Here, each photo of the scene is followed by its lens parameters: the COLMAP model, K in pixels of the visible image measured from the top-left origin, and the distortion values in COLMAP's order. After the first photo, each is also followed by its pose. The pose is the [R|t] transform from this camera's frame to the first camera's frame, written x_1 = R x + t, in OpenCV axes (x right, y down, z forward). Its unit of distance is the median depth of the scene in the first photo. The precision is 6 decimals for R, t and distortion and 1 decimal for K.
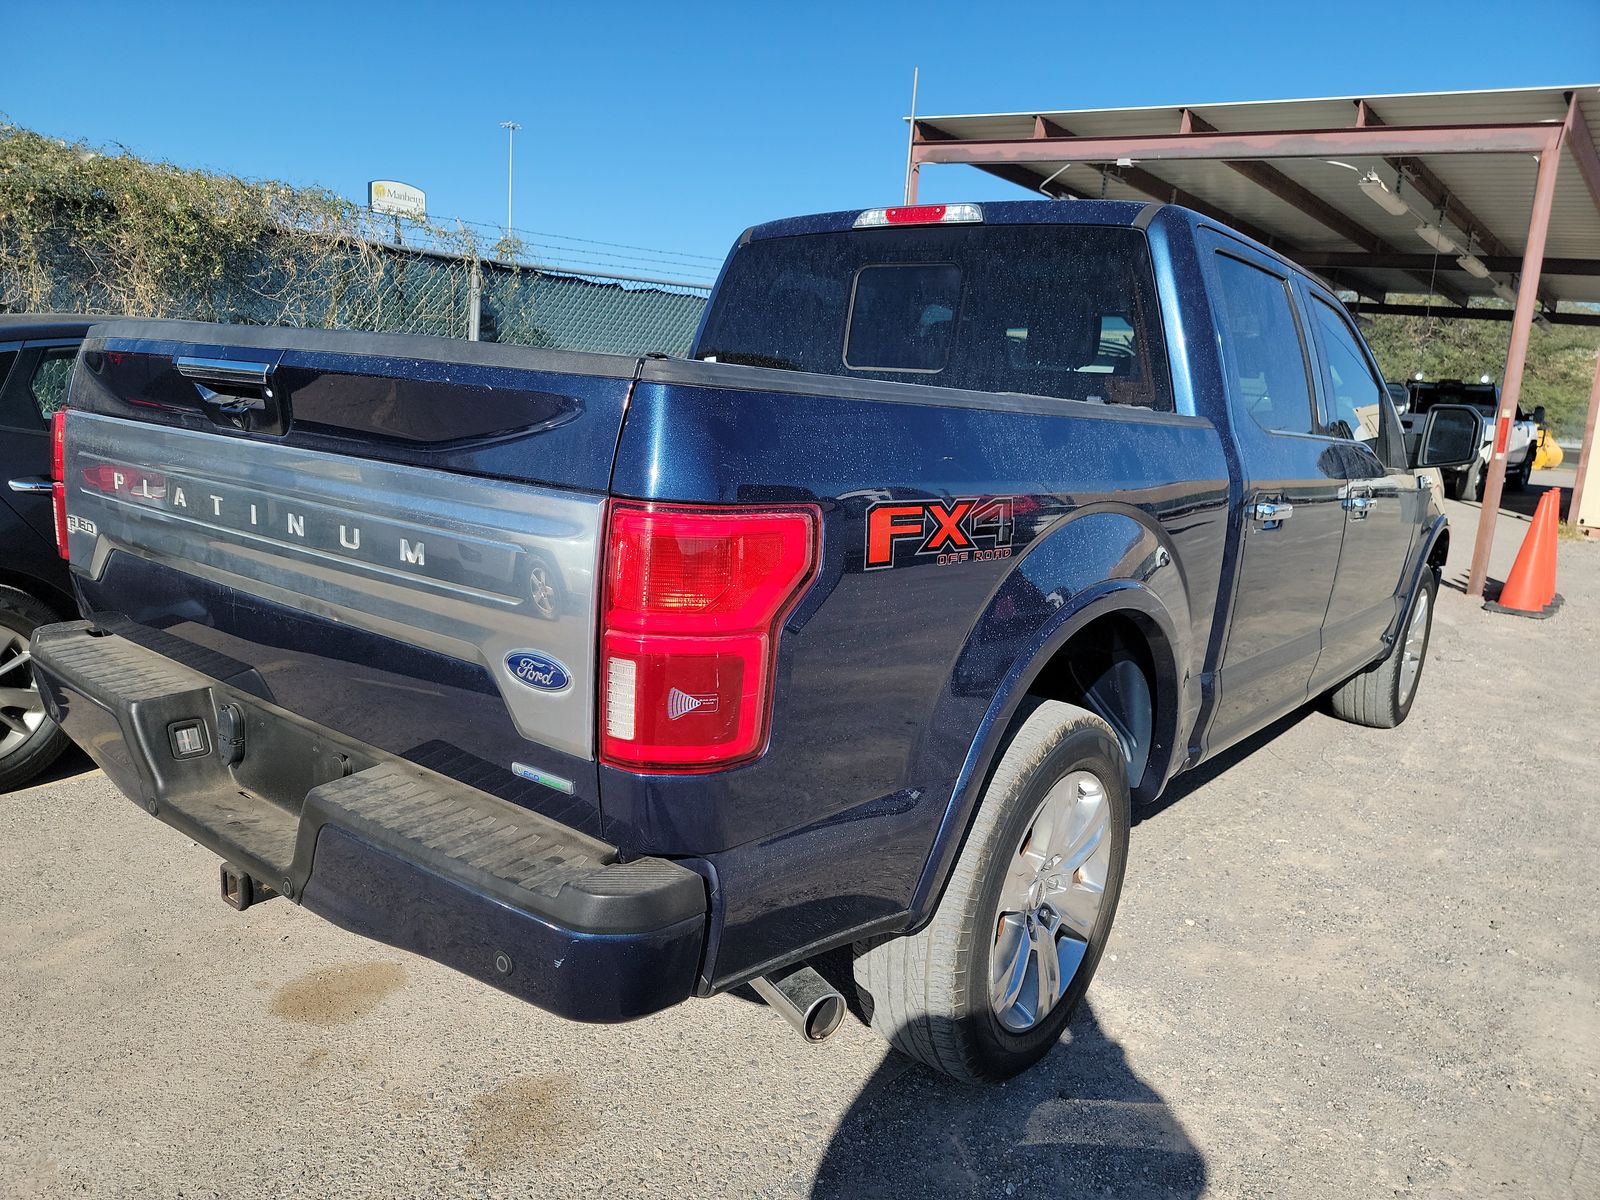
lens RADIAL K [[1109.8, 0, 789.3], [0, 1109.8, 626.3], [0, 0, 1]] dist [0.077183, -0.061198]
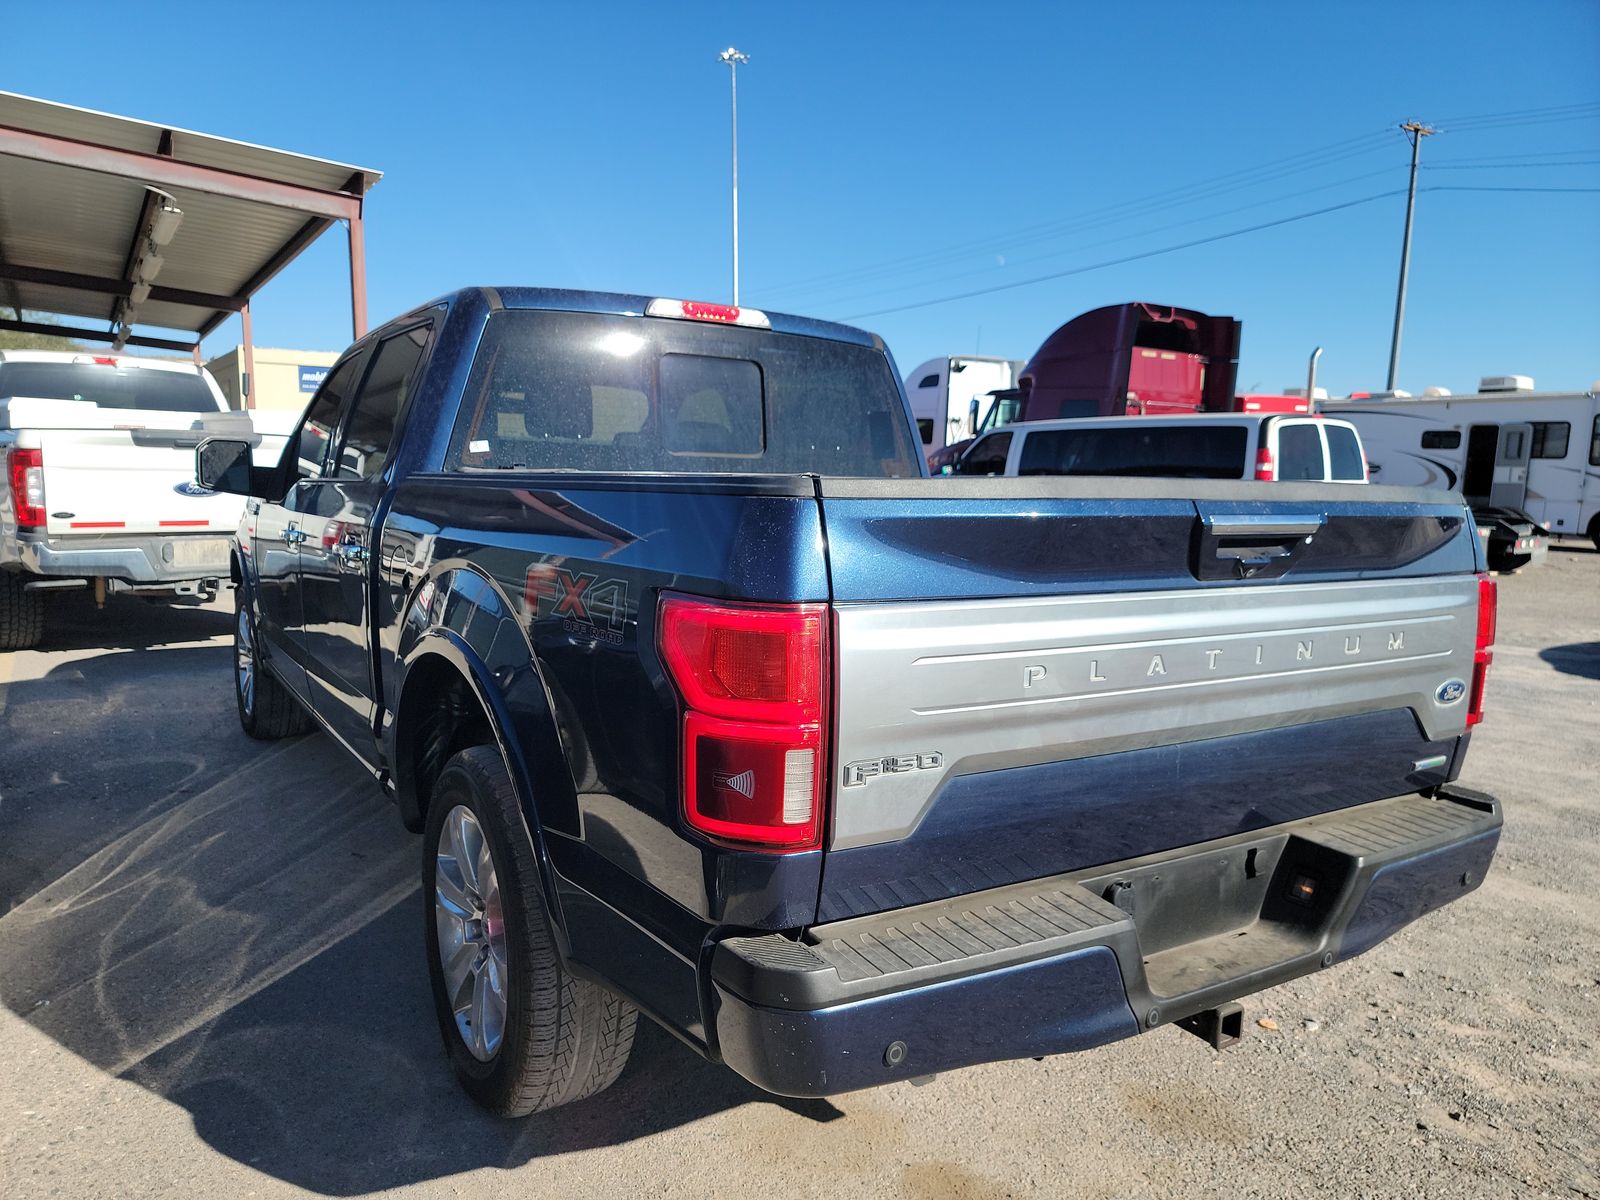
lens RADIAL K [[1115.8, 0, 790.7], [0, 1115.8, 631.6], [0, 0, 1]] dist [0.073510, -0.061249]
pose [[0.328824, -0.190744, 0.924928, -1.366085], [0.189816, 0.972753, 0.133125, -0.295541], [-0.925119, 0.131792, 0.356071, 0.874704]]
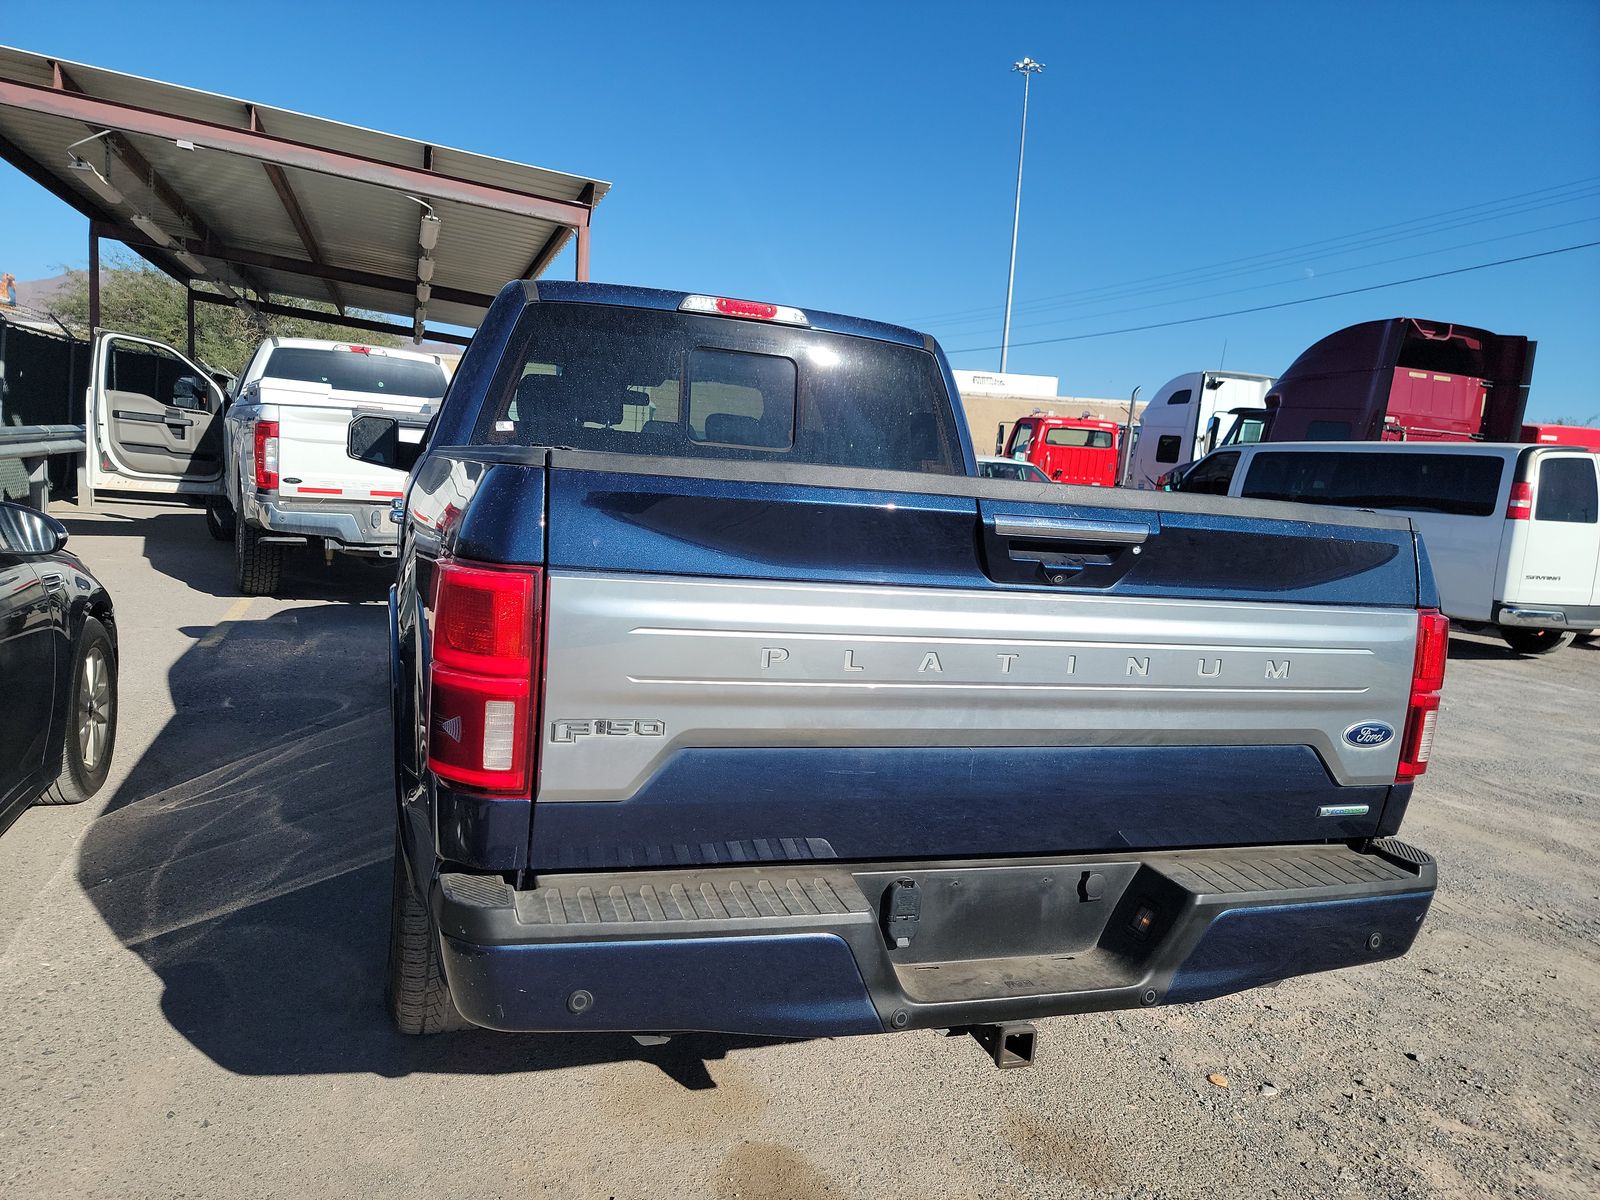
lens RADIAL K [[1109.8, 0, 789.3], [0, 1109.8, 626.3], [0, 0, 1]] dist [0.077183, -0.061198]
pose [[0.538716, -0.143762, 0.830131, -1.239320], [0.129762, 0.987735, 0.086847, -0.218794], [-0.832434, 0.060934, 0.550763, 0.555651]]
